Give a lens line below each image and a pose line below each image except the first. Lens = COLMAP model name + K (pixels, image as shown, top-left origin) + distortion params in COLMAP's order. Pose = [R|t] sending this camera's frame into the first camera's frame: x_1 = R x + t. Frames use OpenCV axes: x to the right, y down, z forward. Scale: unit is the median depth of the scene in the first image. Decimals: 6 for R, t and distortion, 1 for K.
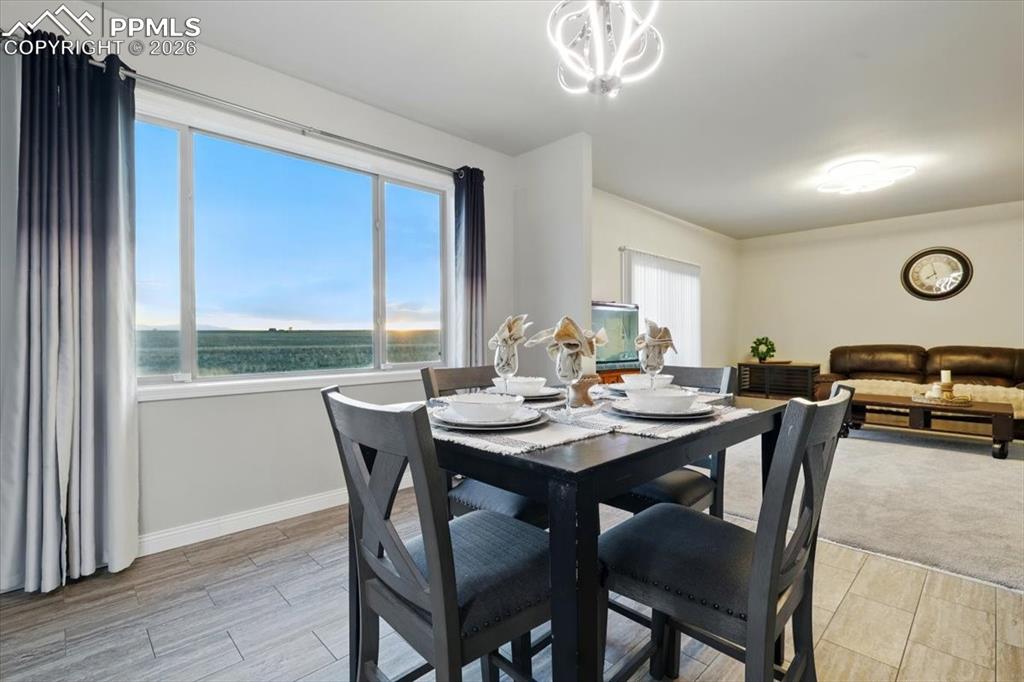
lens RADIAL K [[481.1, 0, 514.3], [0, 481.1, 333.8], [0, 0, 1]] dist [-0.004905, -0.000297]
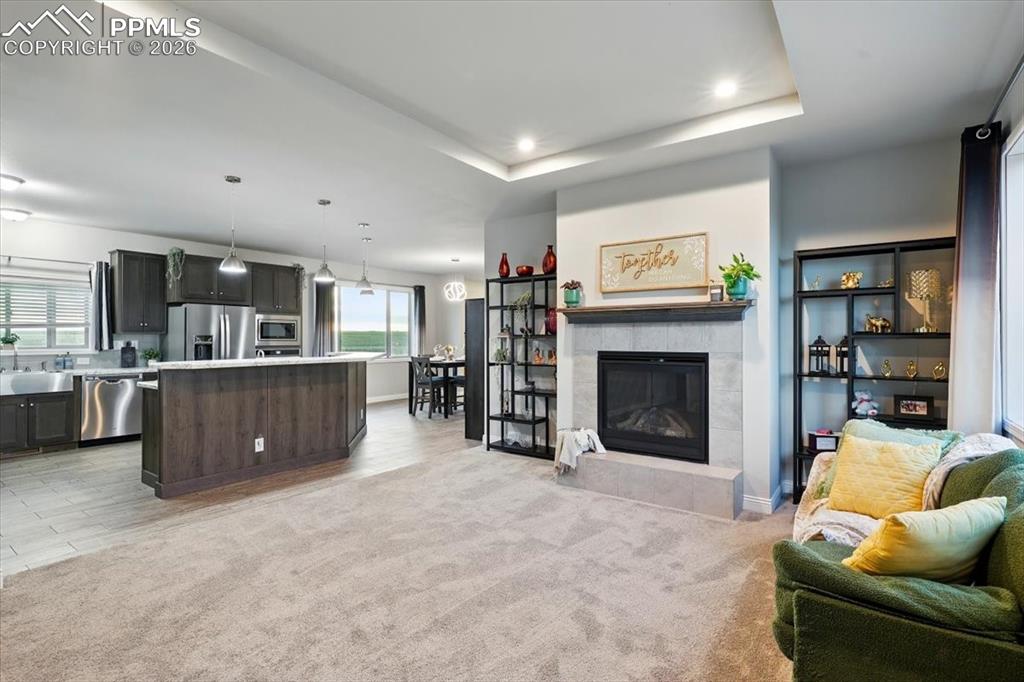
lens RADIAL K [[501.1, 0, 517.7], [0, 501.1, 334.7], [0, 0, 1]] dist [0.004239, -0.000335]
pose [[0.982722, 0.005956, 0.184990, -0.042085], [-0.005191, 0.999976, -0.004618, -0.029860], [-0.185013, 0.003578, 0.982730, -1.123974]]
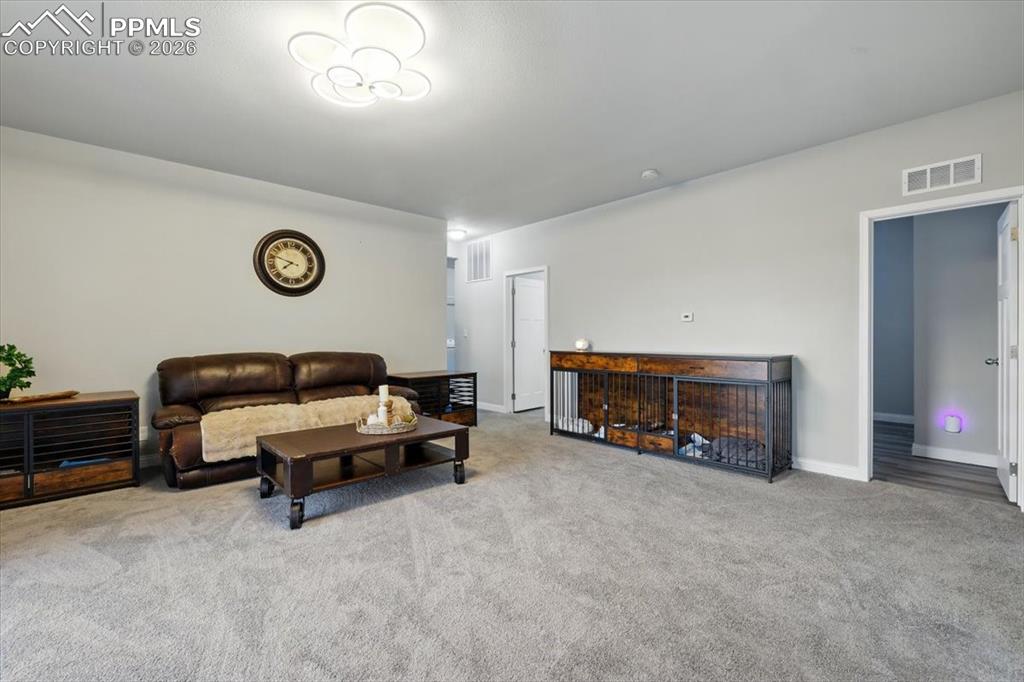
lens RADIAL K [[445.5, 0, 518.0], [0, 445.5, 336.4], [0, 0, 1]] dist [-0.004634, -0.000752]
pose [[0.027365, 0.002568, 0.999622, 0.138694], [-0.000560, 0.999997, -0.002553, -0.000171], [-0.999625, -0.000489, 0.027366, 0.587406]]
